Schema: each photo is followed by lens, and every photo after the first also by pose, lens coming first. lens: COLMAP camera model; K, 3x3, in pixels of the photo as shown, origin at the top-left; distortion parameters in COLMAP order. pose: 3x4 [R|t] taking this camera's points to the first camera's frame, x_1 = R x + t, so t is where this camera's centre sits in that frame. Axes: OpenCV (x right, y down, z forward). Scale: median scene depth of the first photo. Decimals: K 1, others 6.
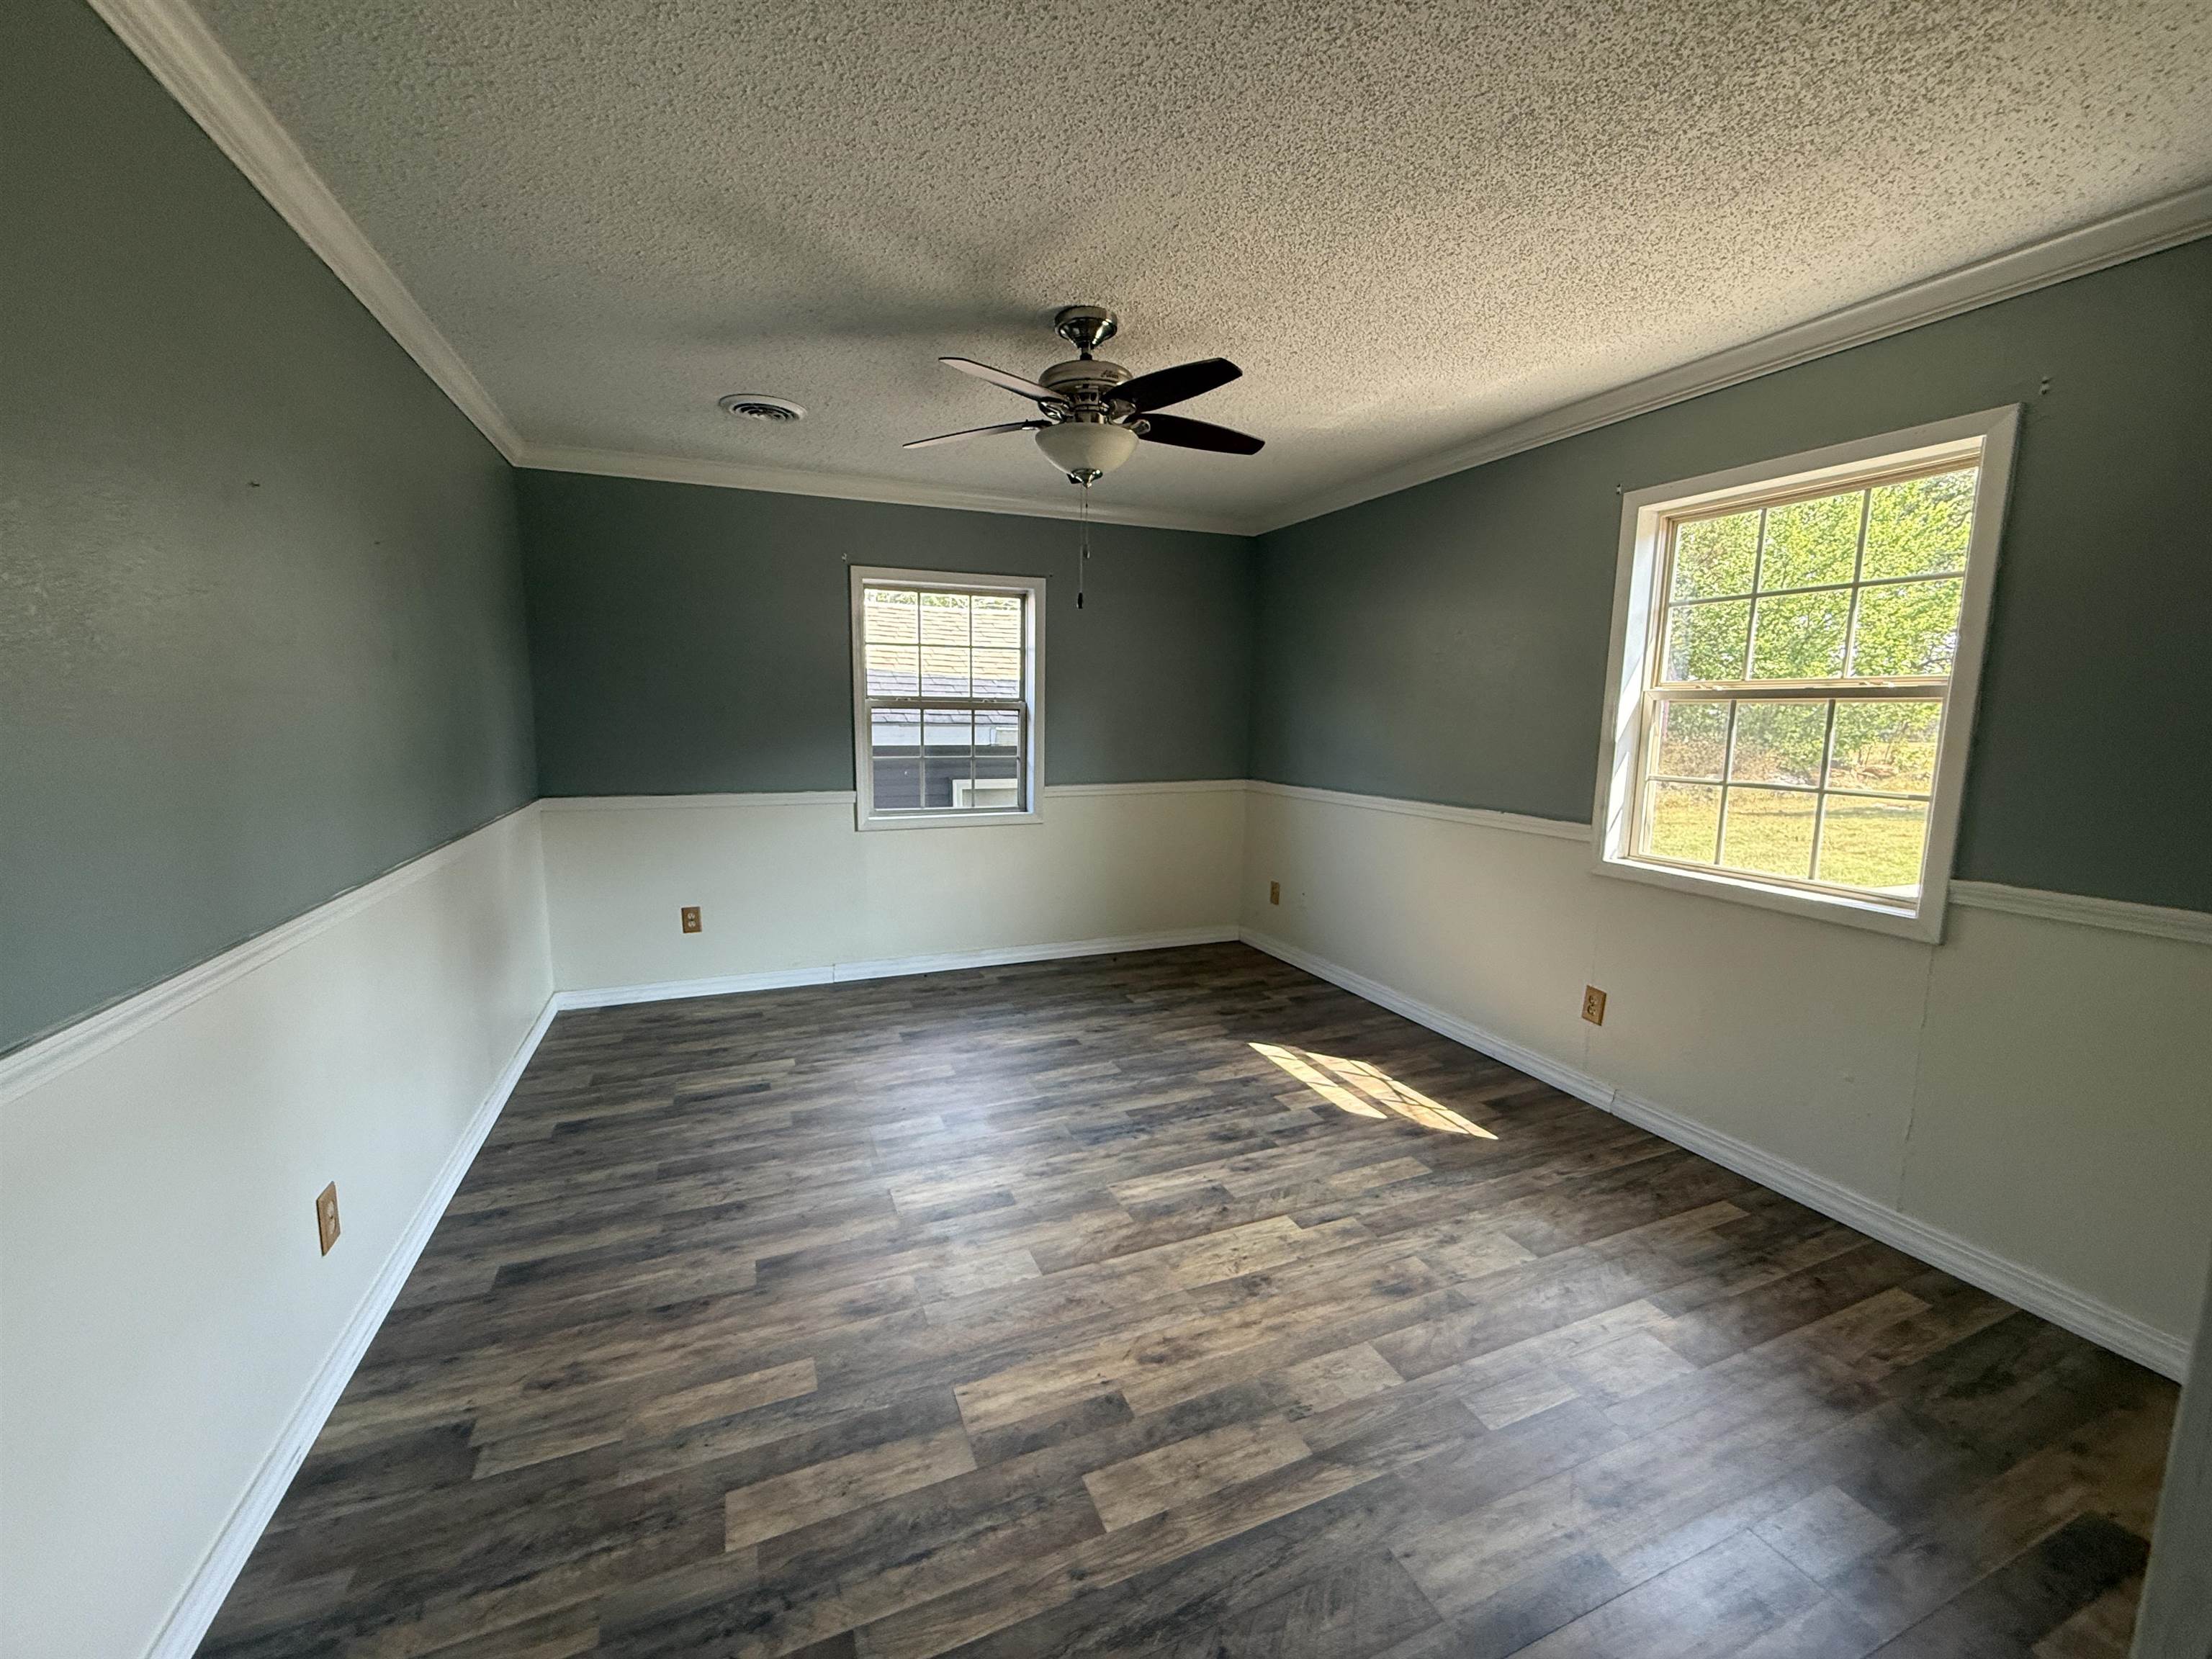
lens RADIAL K [[884.4, 0, 1099.8], [0, 884.4, 829.9], [0, 0, 1]] dist [0.008289, 0.000296]
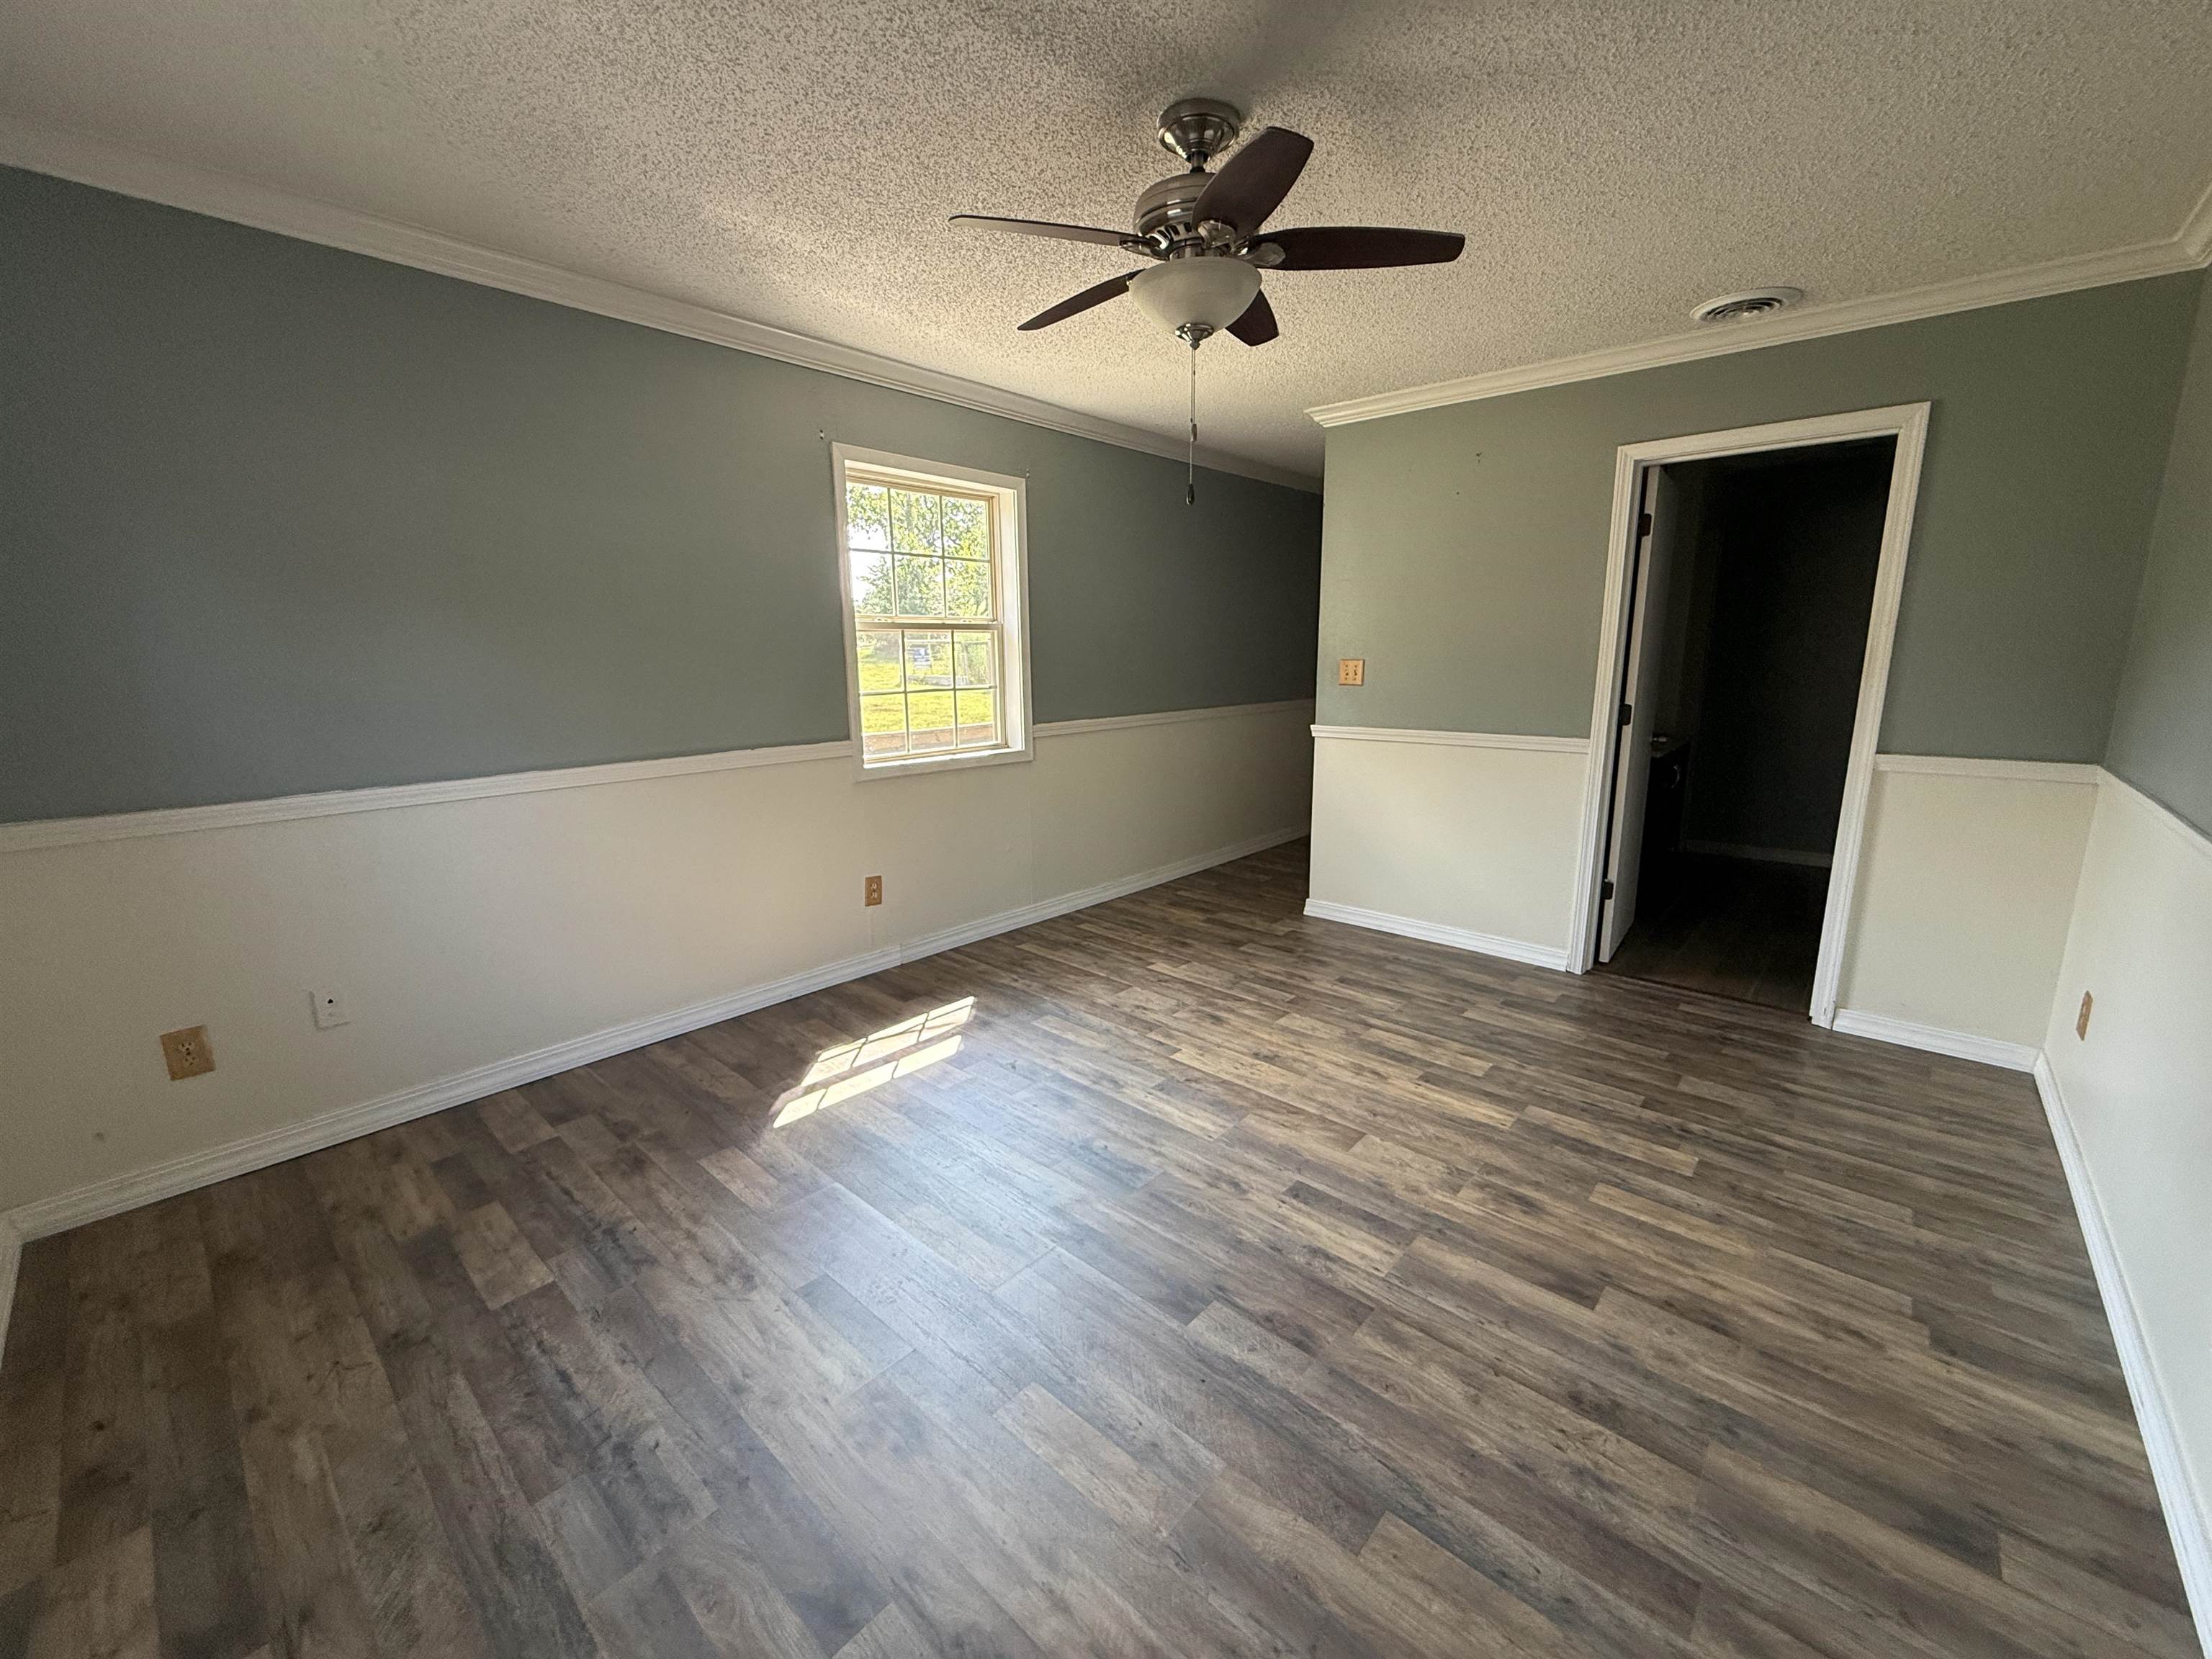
lens RADIAL K [[884.4, 0, 1099.8], [0, 884.4, 829.9], [0, 0, 1]] dist [0.008289, 0.000296]
pose [[-0.432429, -0.189312, 0.881570, -0.786093], [0.124995, 0.955684, 0.266541, -0.205764], [-0.892962, 0.225452, -0.389603, 1.539855]]
